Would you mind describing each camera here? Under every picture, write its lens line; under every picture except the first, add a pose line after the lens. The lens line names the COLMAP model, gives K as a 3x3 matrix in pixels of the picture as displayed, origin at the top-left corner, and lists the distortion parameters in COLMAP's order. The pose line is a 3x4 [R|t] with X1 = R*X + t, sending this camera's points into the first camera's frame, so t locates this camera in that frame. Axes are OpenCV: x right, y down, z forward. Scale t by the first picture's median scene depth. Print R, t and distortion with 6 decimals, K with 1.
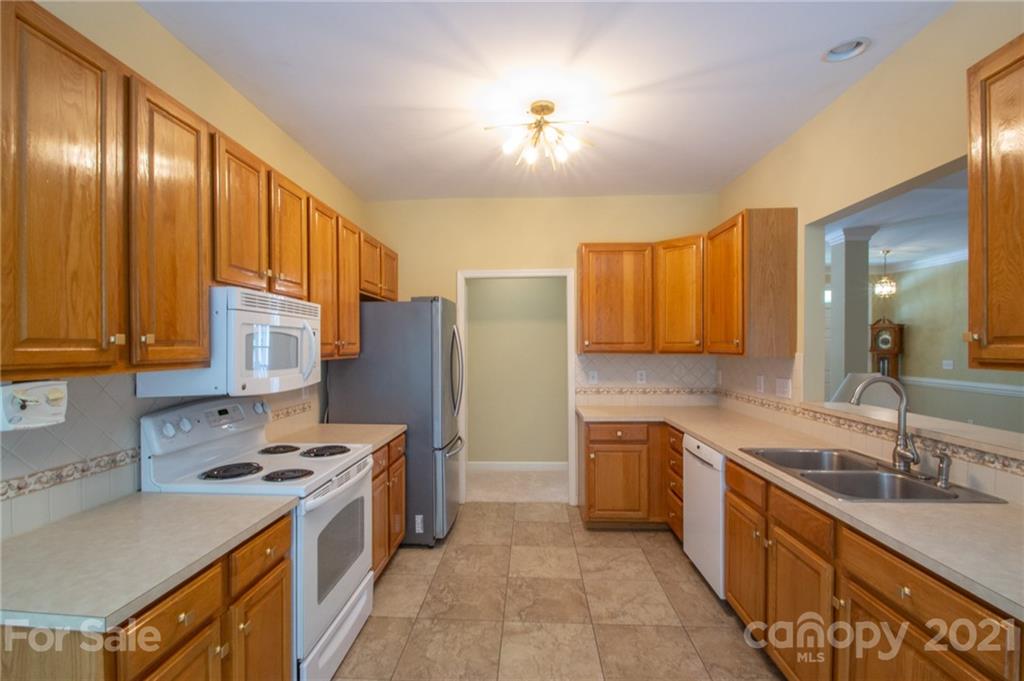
lens RADIAL K [[452.2, 0, 512.0], [0, 452.2, 340.5], [0, 0, 1]] dist [0.000126, 0.000015]
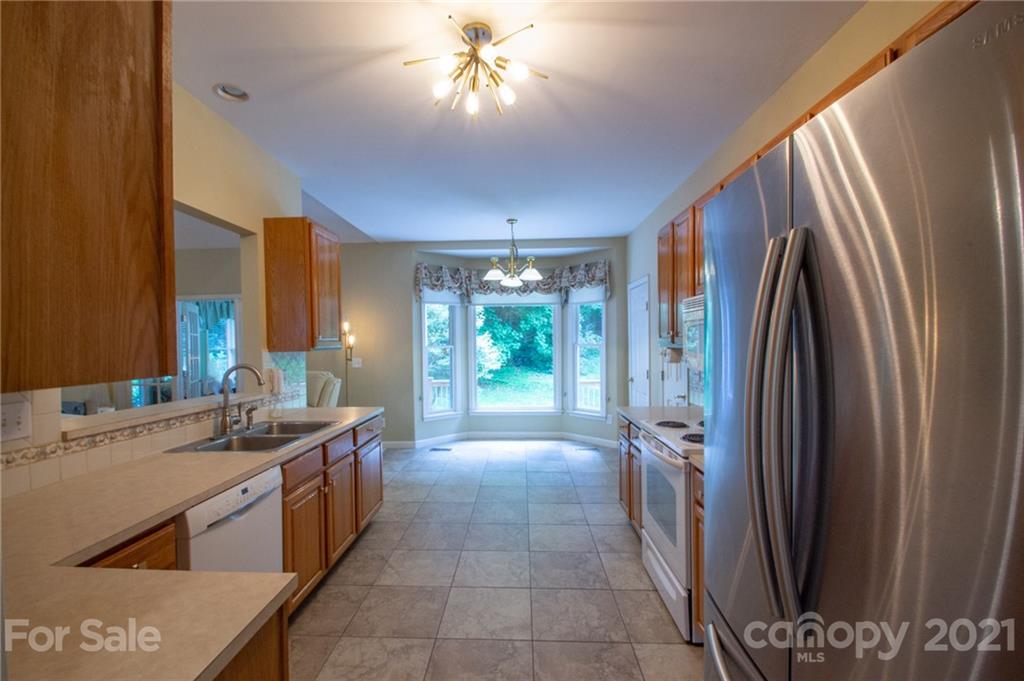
lens RADIAL K [[452.2, 0, 512.0], [0, 452.2, 340.5], [0, 0, 1]] dist [0.000126, 0.000015]
pose [[-0.999629, 0.013033, -0.023897, 0.036884], [0.012993, 0.999914, 0.001829, 0.018486], [0.023919, 0.001518, -0.999713, 1.971613]]
